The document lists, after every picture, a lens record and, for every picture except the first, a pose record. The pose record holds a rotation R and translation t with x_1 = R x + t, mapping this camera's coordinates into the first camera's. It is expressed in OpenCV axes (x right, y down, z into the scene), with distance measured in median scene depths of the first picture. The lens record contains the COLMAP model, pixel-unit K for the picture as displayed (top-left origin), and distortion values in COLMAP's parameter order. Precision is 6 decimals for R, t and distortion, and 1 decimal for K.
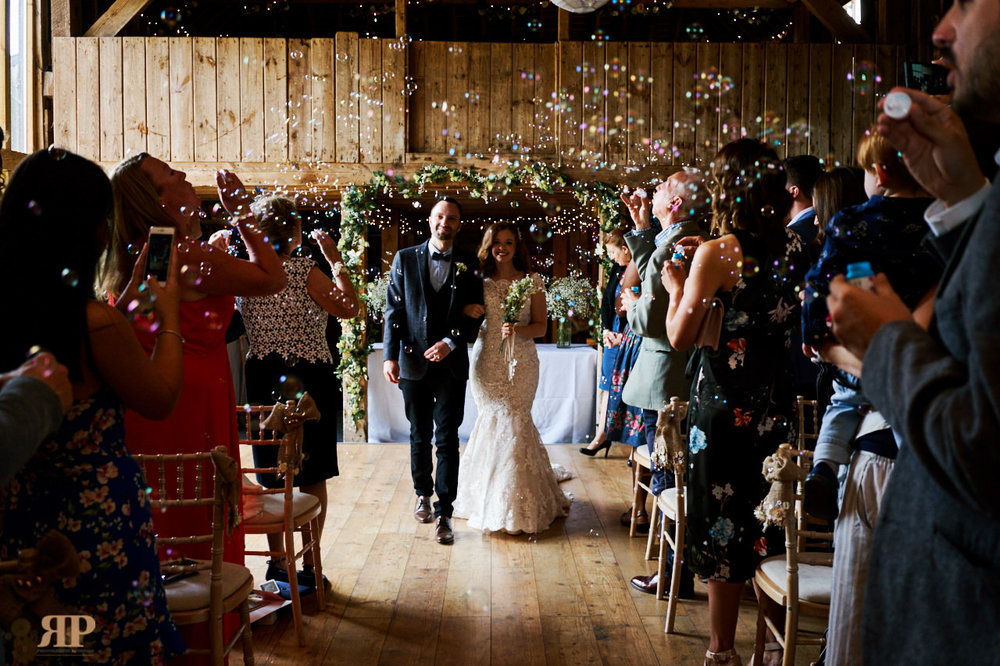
lens RADIAL K [[1009.3, 0, 500.5], [0, 1009.3, 332.4], [0, 0, 1]] dist [0.002399, 0.000000]
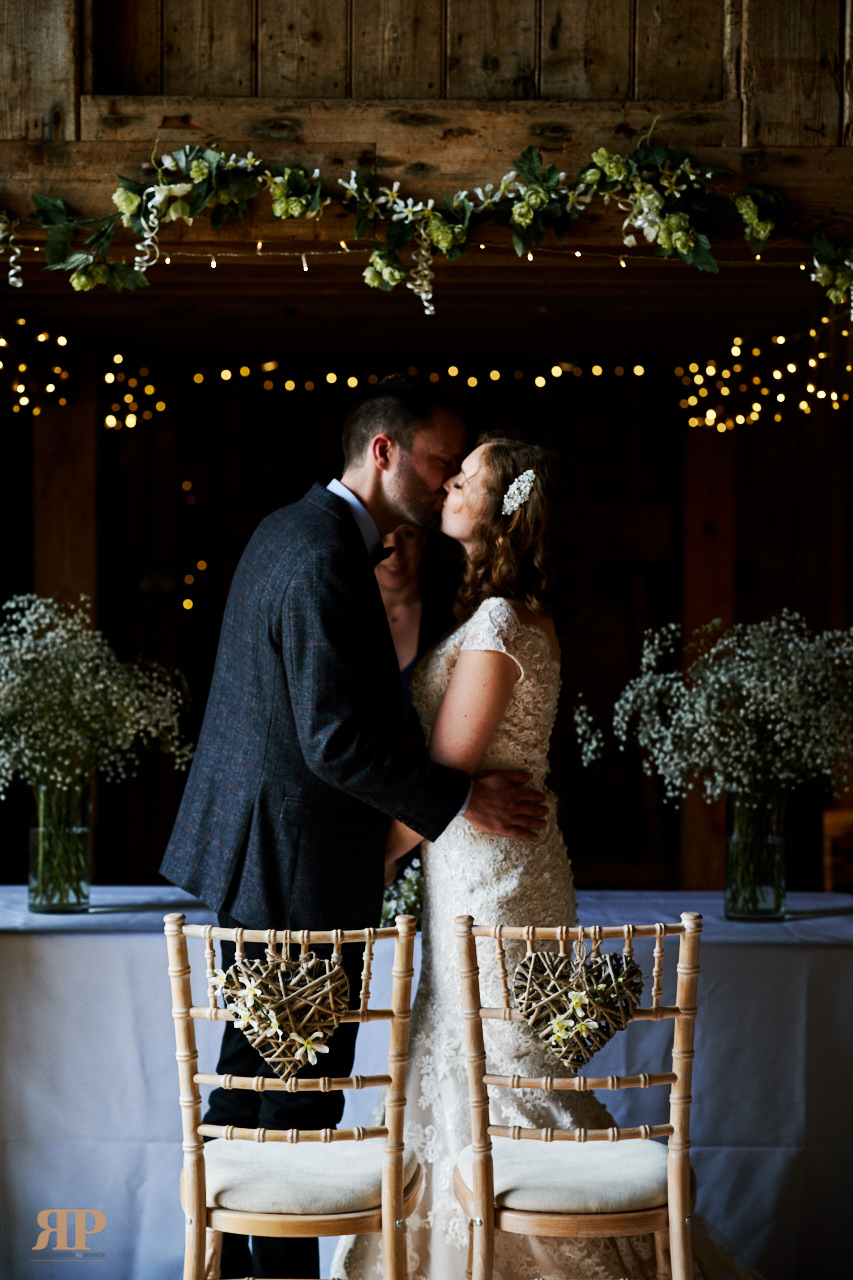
lens RADIAL K [[3192.2, 0, 426.1], [0, 3192.2, 640.3], [0, 0, 1]] dist [0.119641, 0.000000]
pose [[0.999811, 0.000897, -0.019408, -0.000051], [-0.001384, 0.999684, -0.025080, -0.034219], [0.019379, 0.025102, 0.999497, 0.267547]]
